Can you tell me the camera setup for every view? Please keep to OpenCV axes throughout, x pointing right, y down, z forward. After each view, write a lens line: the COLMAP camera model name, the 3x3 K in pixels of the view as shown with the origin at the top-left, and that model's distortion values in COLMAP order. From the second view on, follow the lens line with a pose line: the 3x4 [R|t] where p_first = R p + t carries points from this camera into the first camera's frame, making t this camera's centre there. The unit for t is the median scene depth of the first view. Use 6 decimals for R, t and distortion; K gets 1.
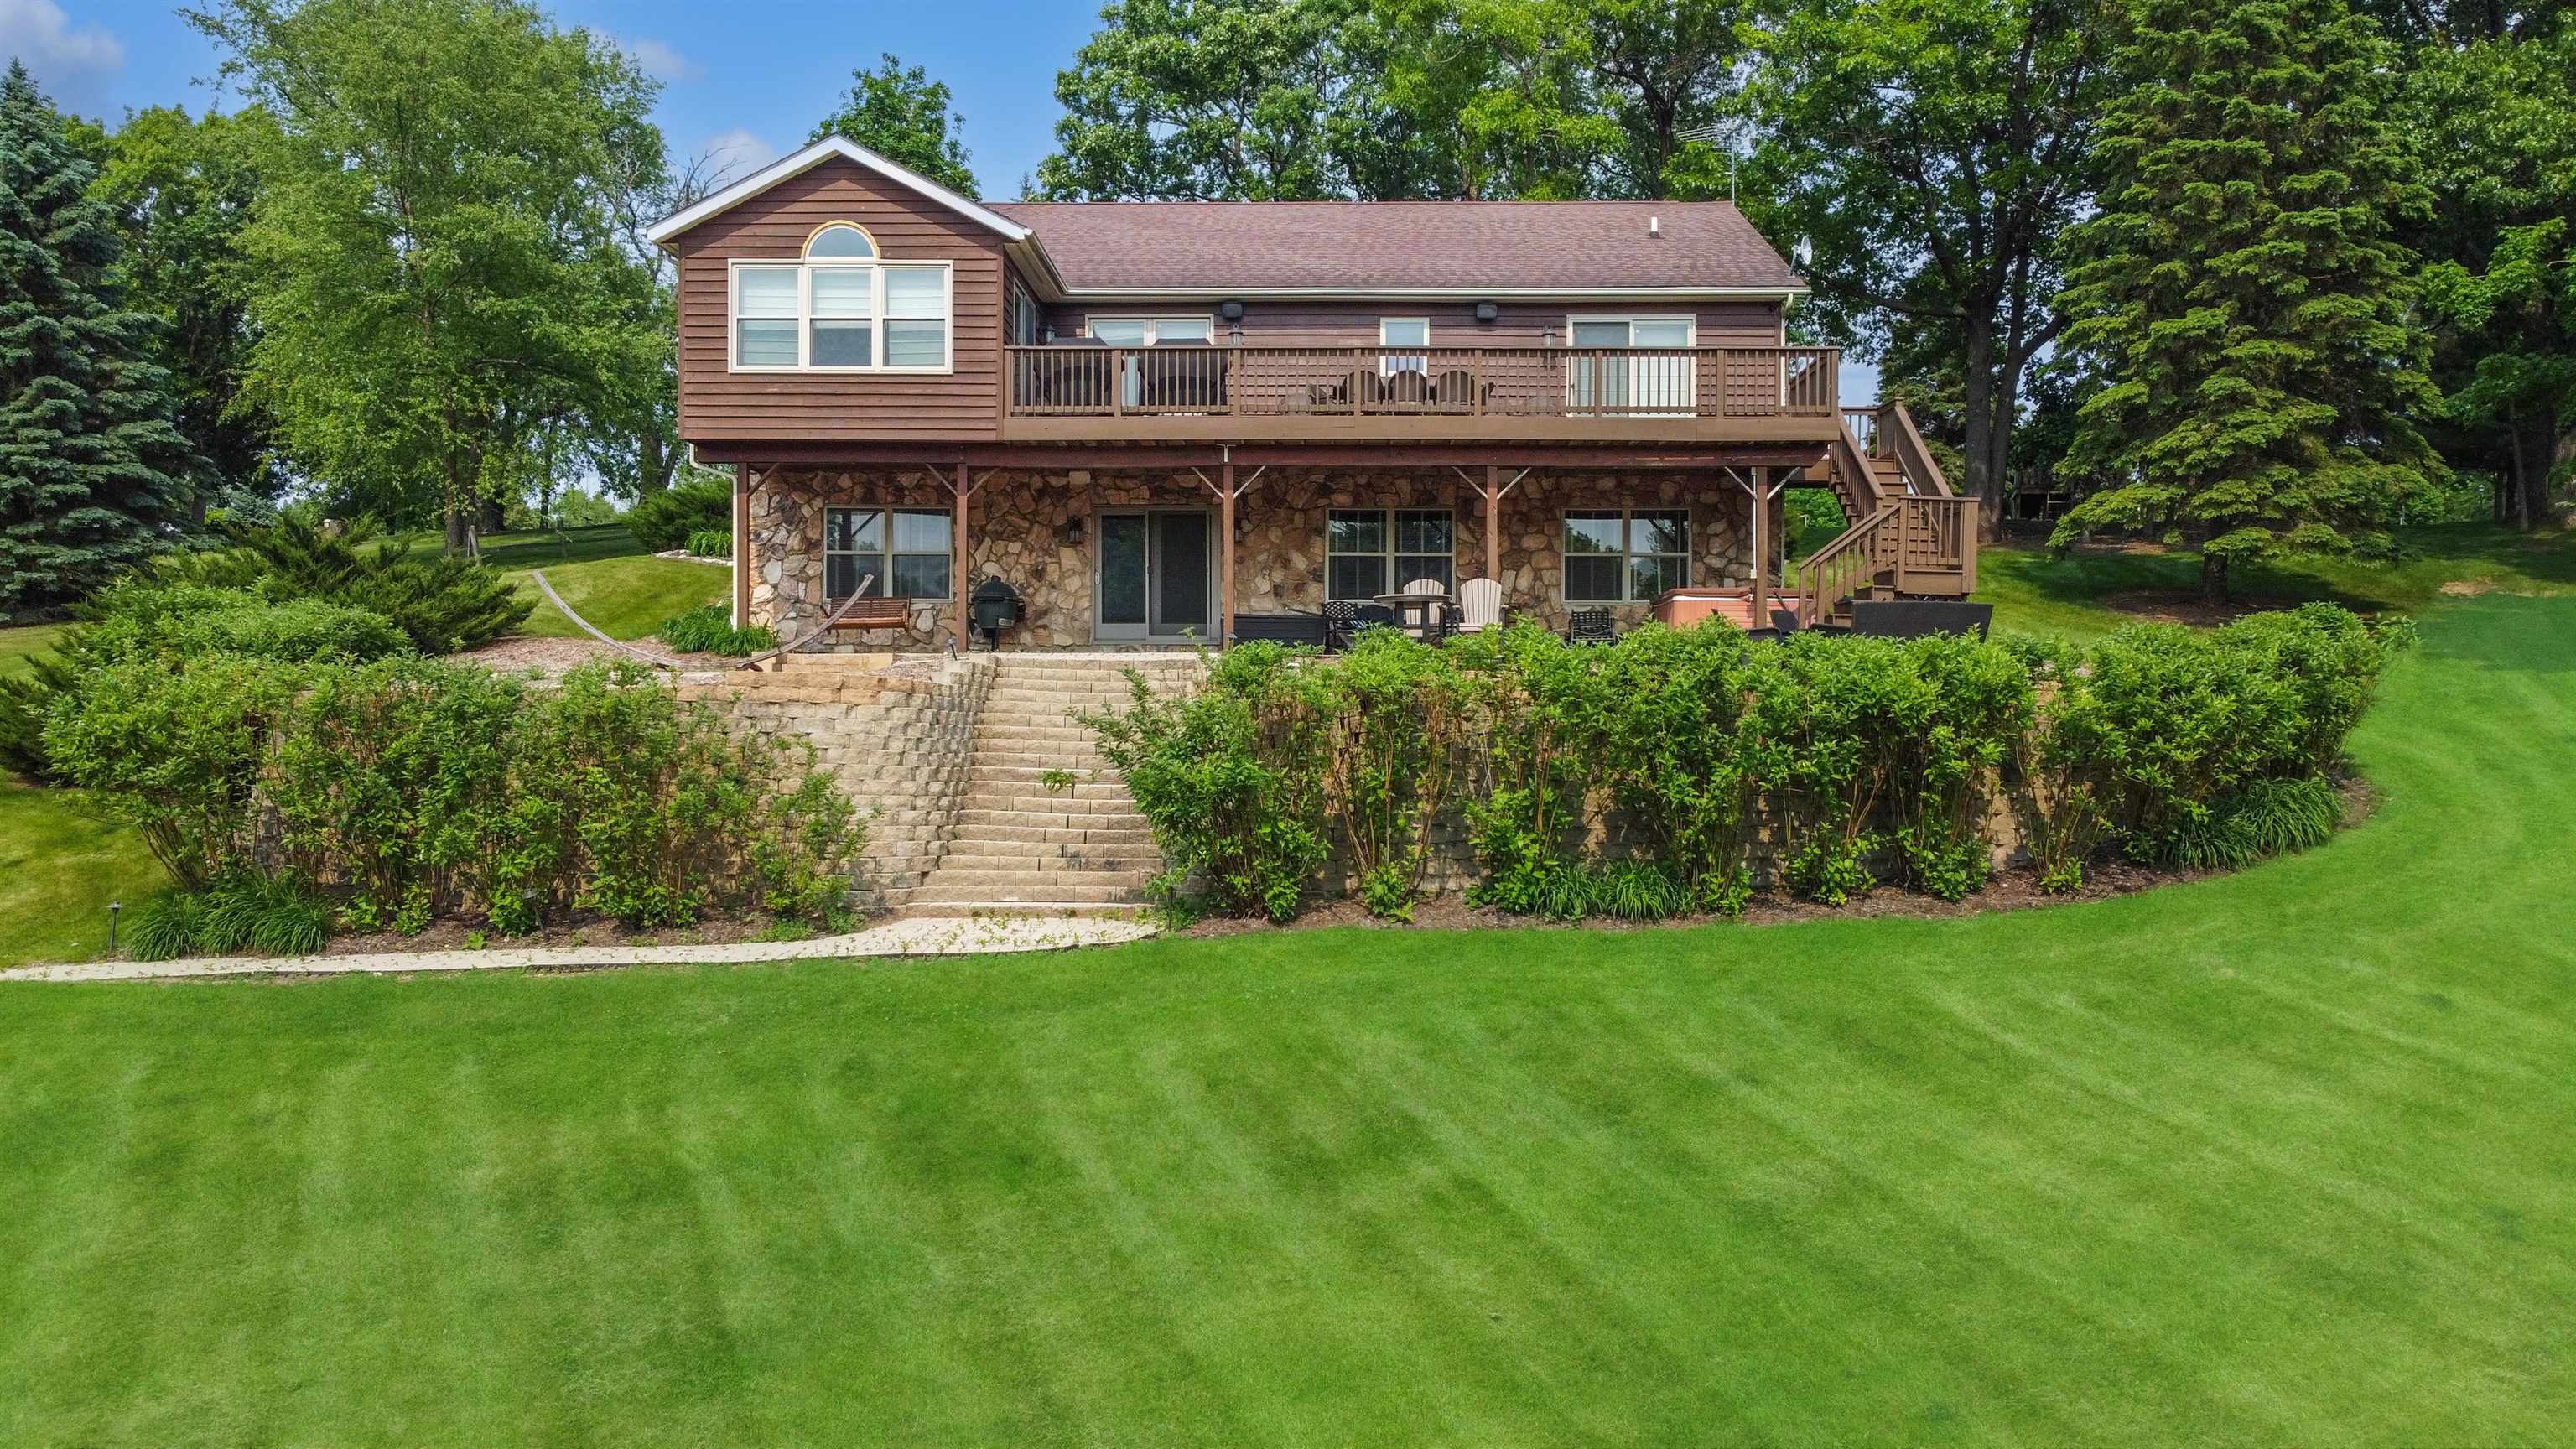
lens RADIAL K [[1945.5, 0, 1295.1], [0, 1945.5, 745.5], [0, 0, 1]] dist [0.008185, -0.014580]
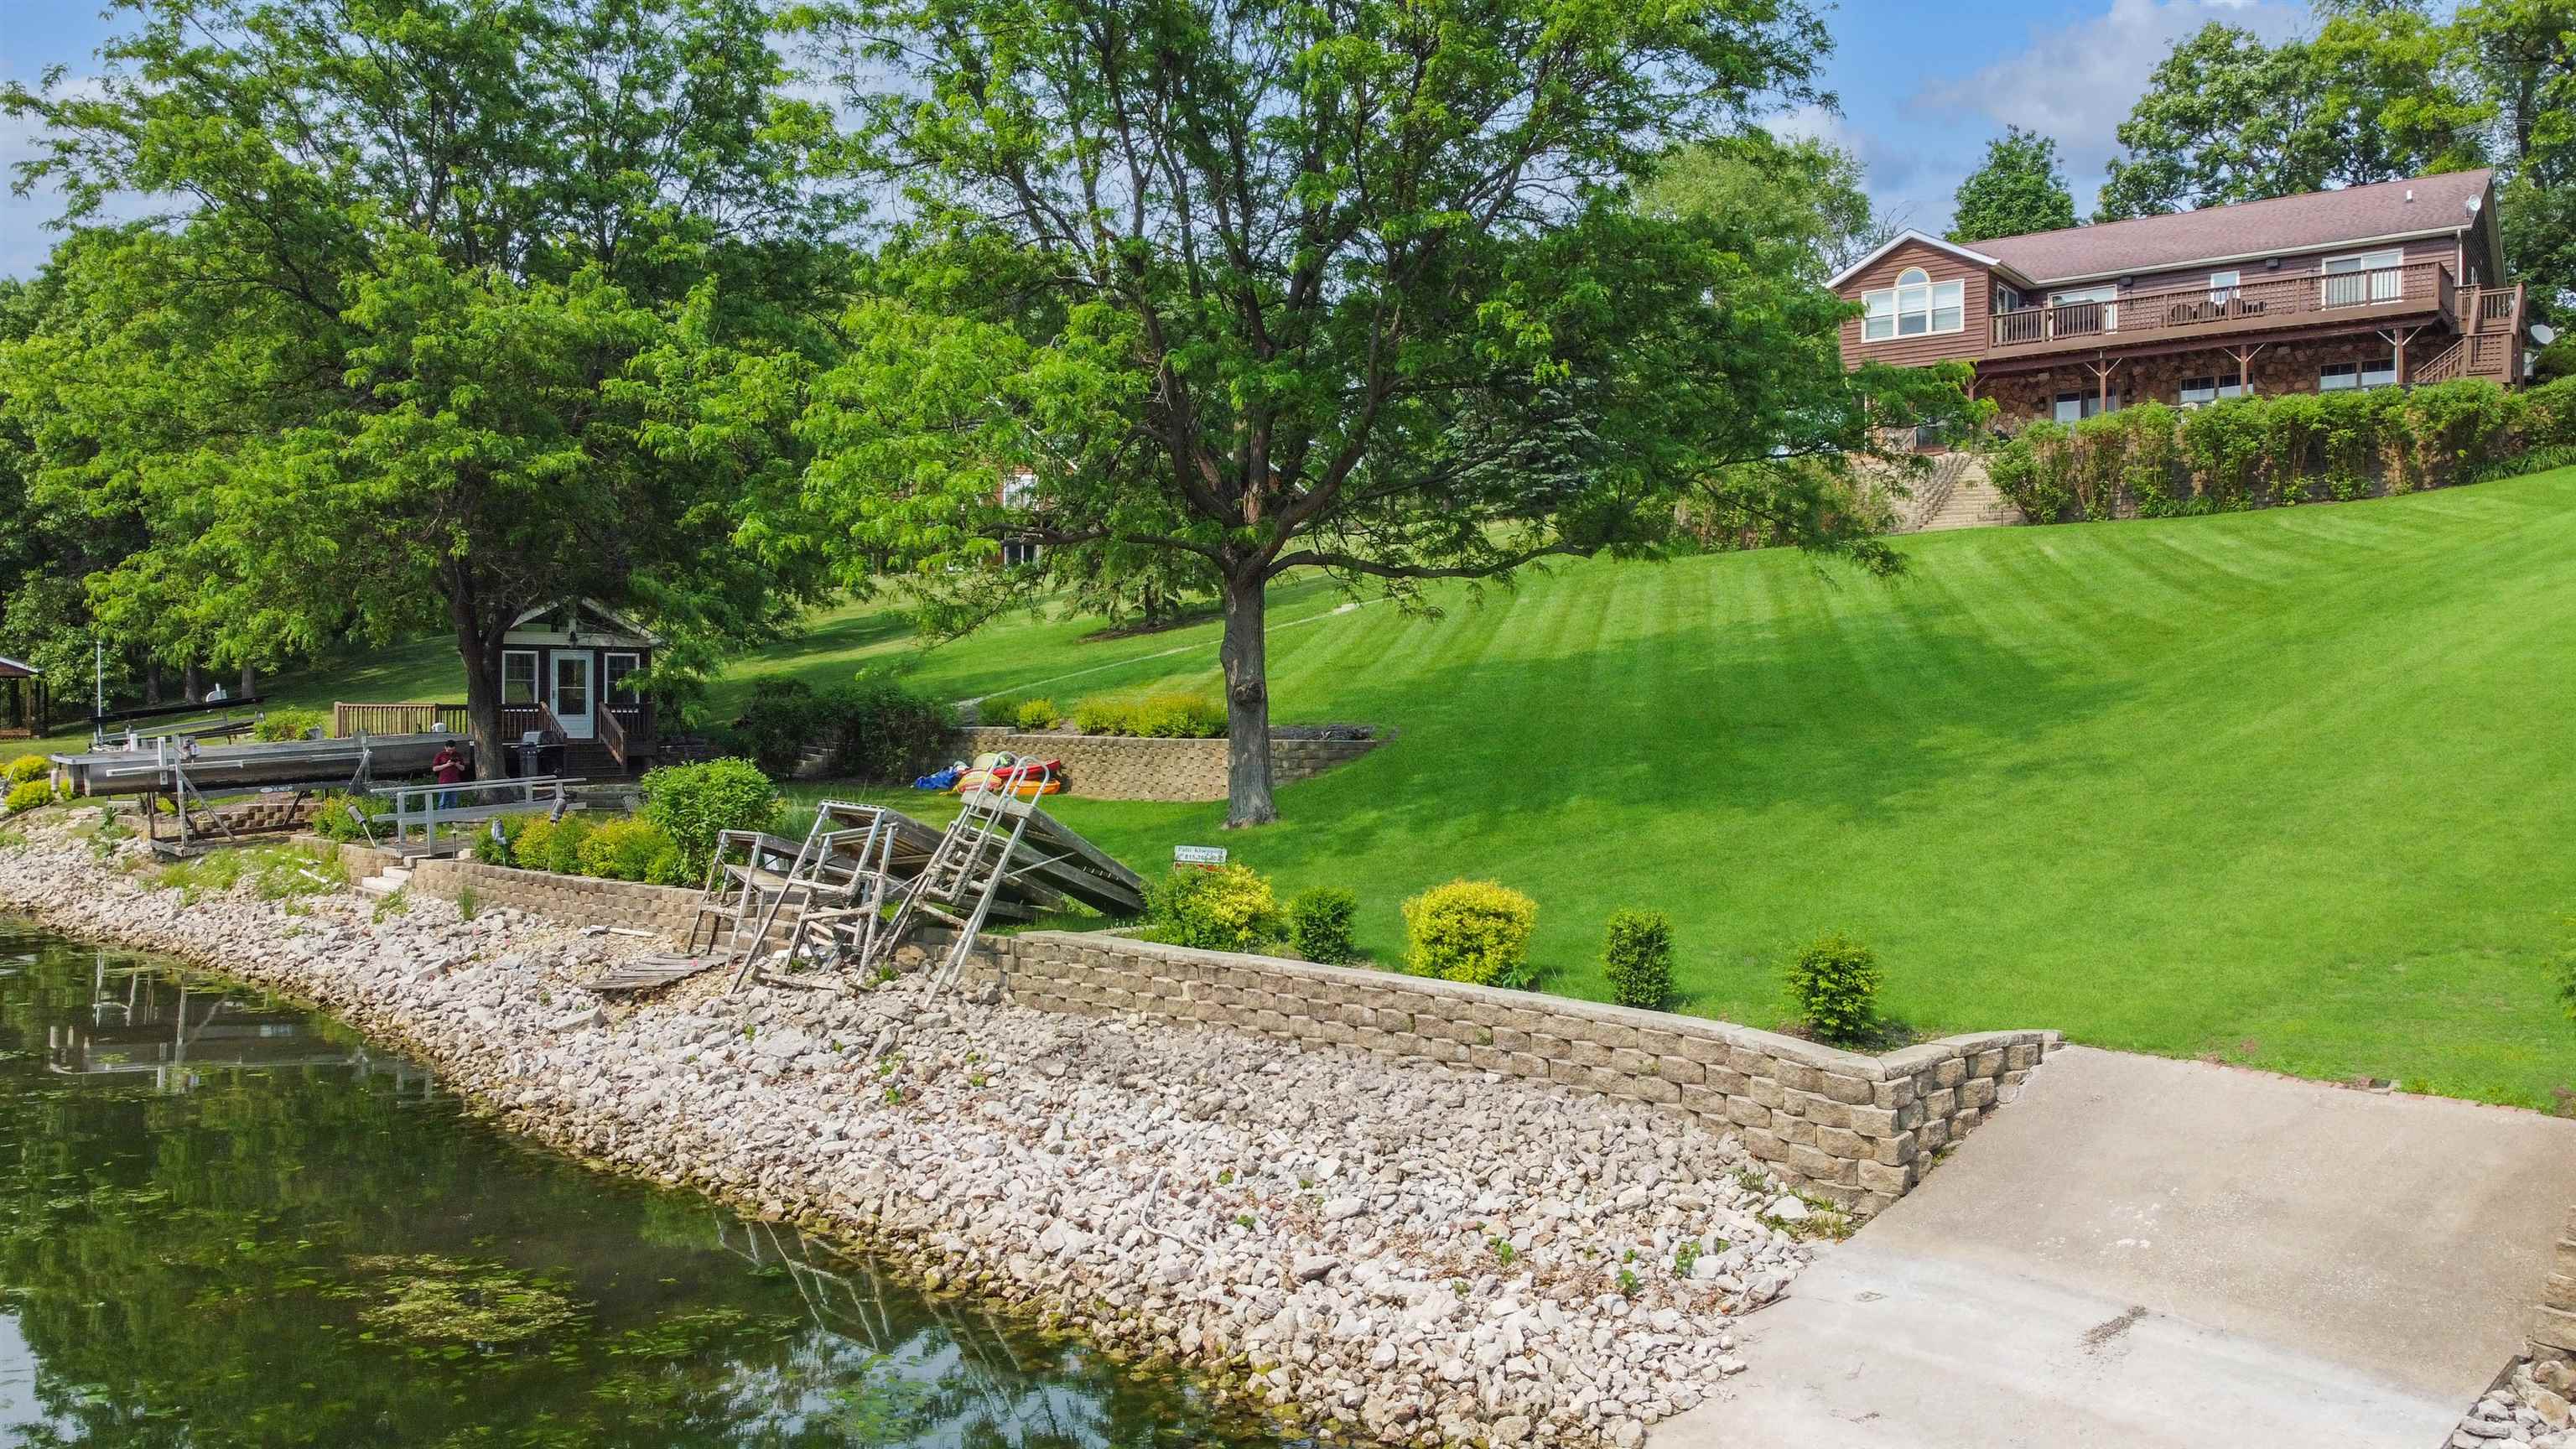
lens RADIAL K [[1945.5, 0, 1288.9], [0, 1945.5, 747.8], [0, 0, 1]] dist [0.008185, -0.014580]
pose [[0.810596, 0.004331, -0.585589, 0.423289], [-0.003565, 0.999991, 0.002461, 0.234186], [0.585594, 0.000093, 0.810604, -1.036625]]
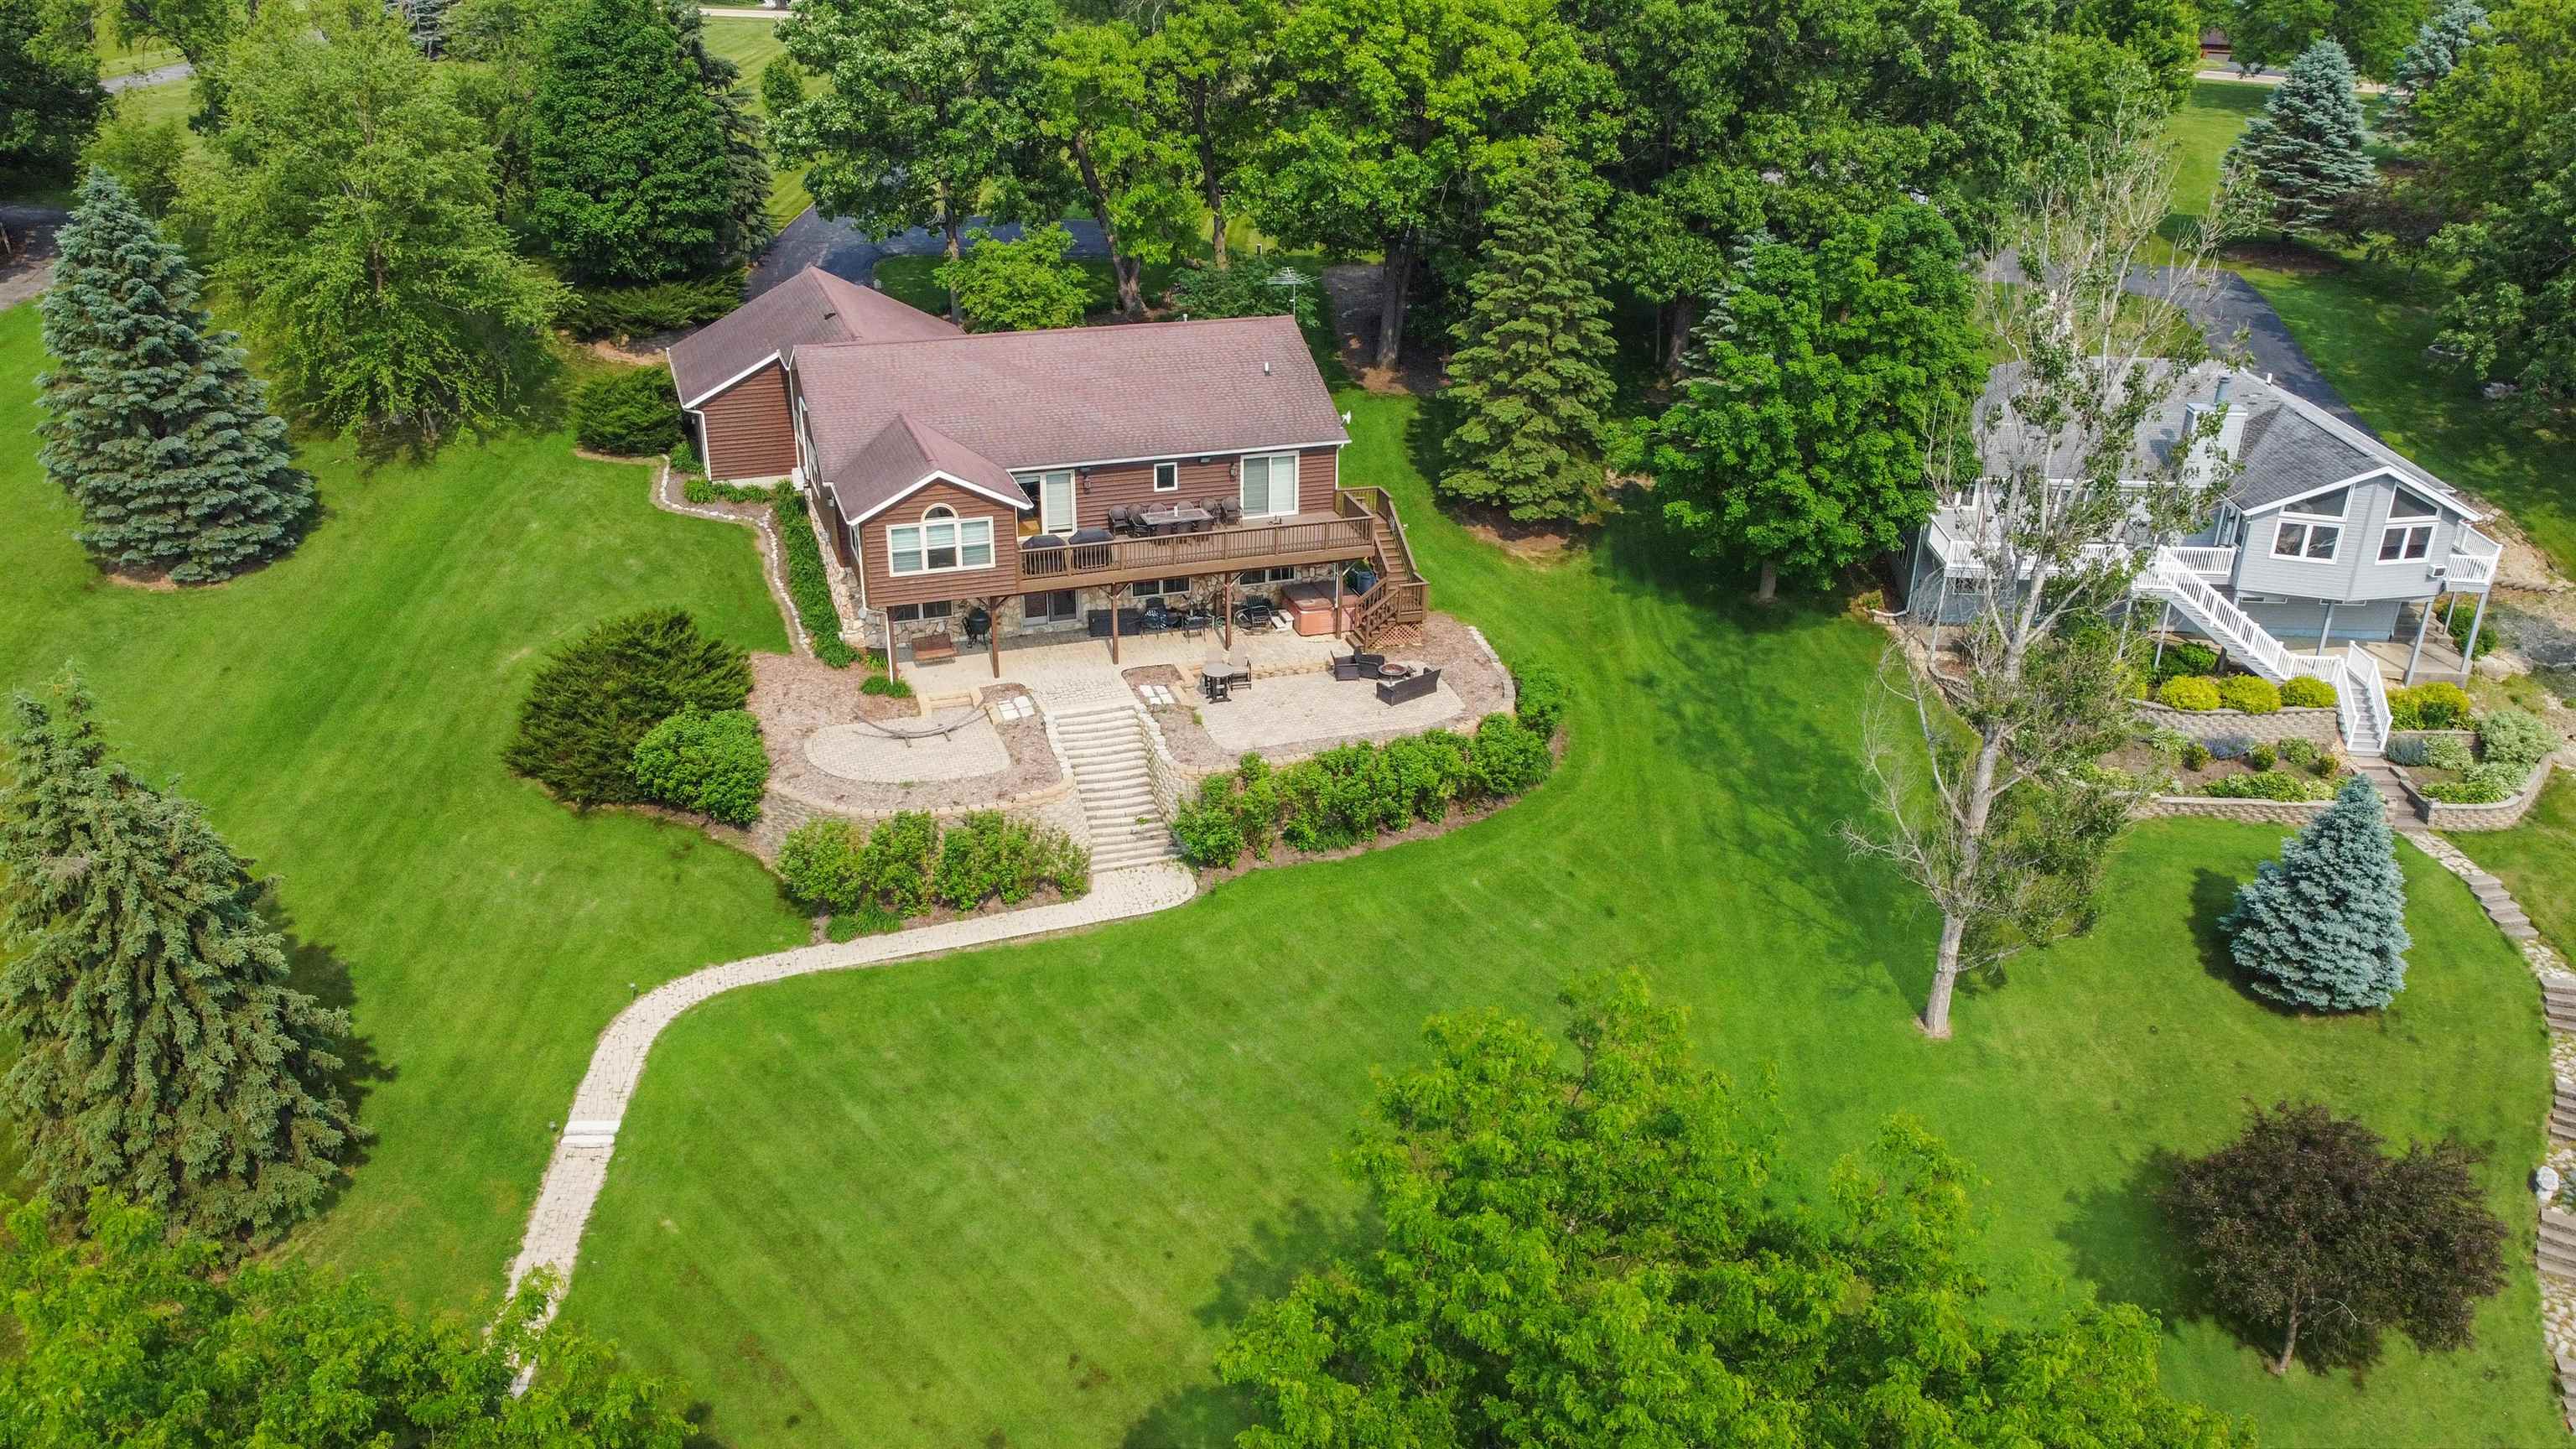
lens RADIAL K [[1945.5, 0, 1302.0], [0, 1945.5, 744.6], [0, 0, 1]] dist [0.008185, -0.014580]
pose [[0.935086, -0.135995, 0.327292, -0.520734], [-0.013234, 0.909412, 0.415685, -0.804705], [-0.354174, -0.393033, 0.848579, -0.907081]]
